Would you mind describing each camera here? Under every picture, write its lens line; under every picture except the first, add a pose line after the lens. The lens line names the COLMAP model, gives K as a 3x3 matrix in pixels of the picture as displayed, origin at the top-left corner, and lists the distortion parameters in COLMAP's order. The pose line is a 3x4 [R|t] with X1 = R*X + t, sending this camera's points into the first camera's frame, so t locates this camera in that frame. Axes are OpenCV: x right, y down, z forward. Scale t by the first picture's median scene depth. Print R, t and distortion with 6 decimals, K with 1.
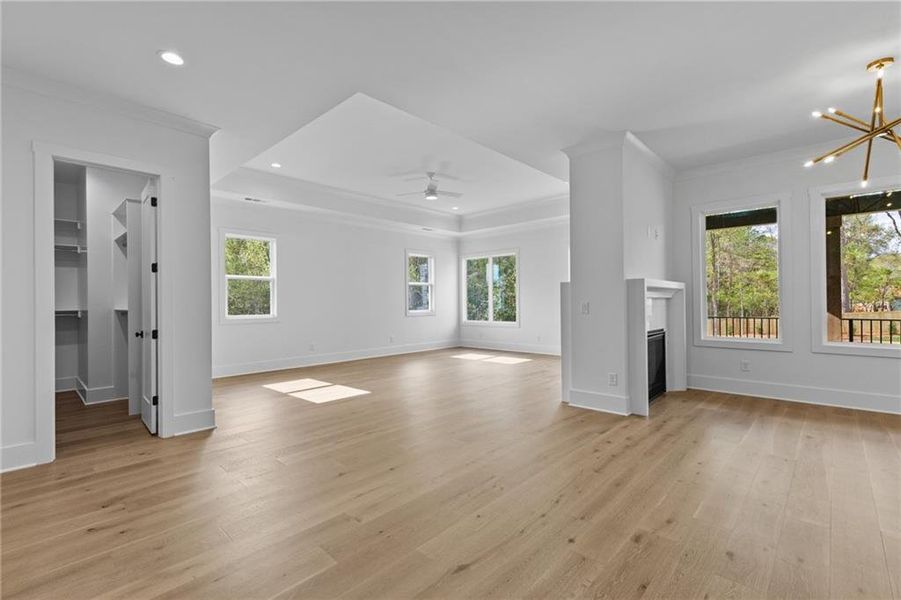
lens RADIAL K [[407.6, 0, 454.8], [0, 407.6, 298.6], [0, 0, 1]] dist [0.020315, 0.000829]
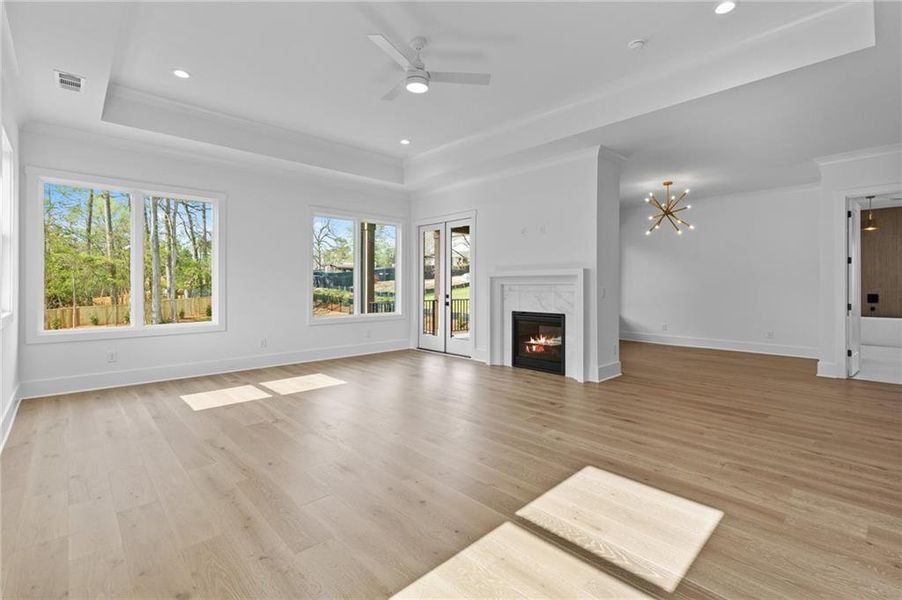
lens RADIAL K [[408.0, 0, 458.2], [0, 408.0, 288.4], [0, 0, 1]] dist [0.020315, 0.000829]
pose [[0.047078, 0.009508, 0.998846, -0.376974], [-0.014446, 0.999857, -0.008837, 0.012136], [-0.998787, -0.014013, 0.047208, 0.606223]]
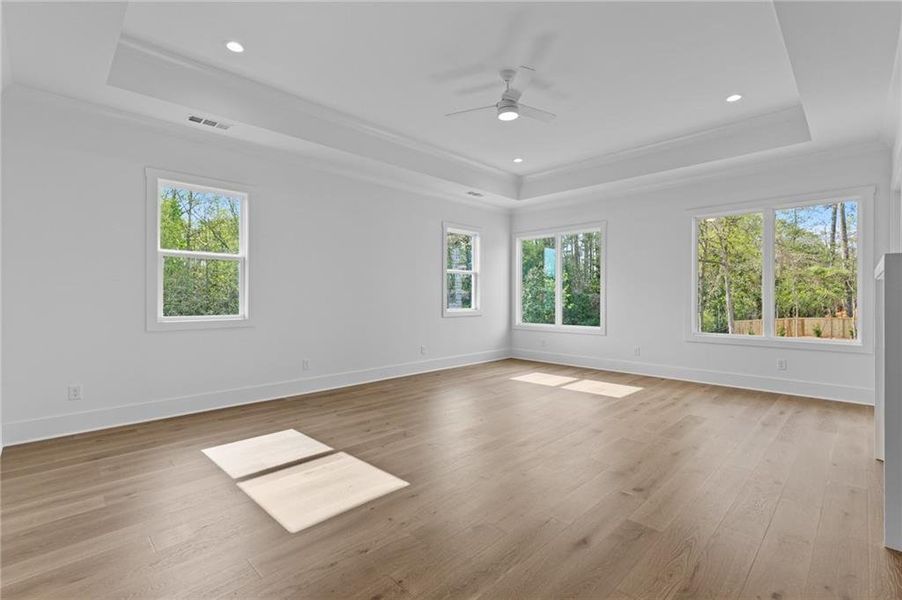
lens RADIAL K [[408.0, 0, 456.1], [0, 408.0, 298.0], [0, 0, 1]] dist [0.020315, 0.000829]
pose [[0.999662, 0.010637, -0.023708, -0.075667], [-0.010394, 0.999893, 0.010327, 0.002589], [0.023815, -0.010078, 0.999666, 0.279176]]
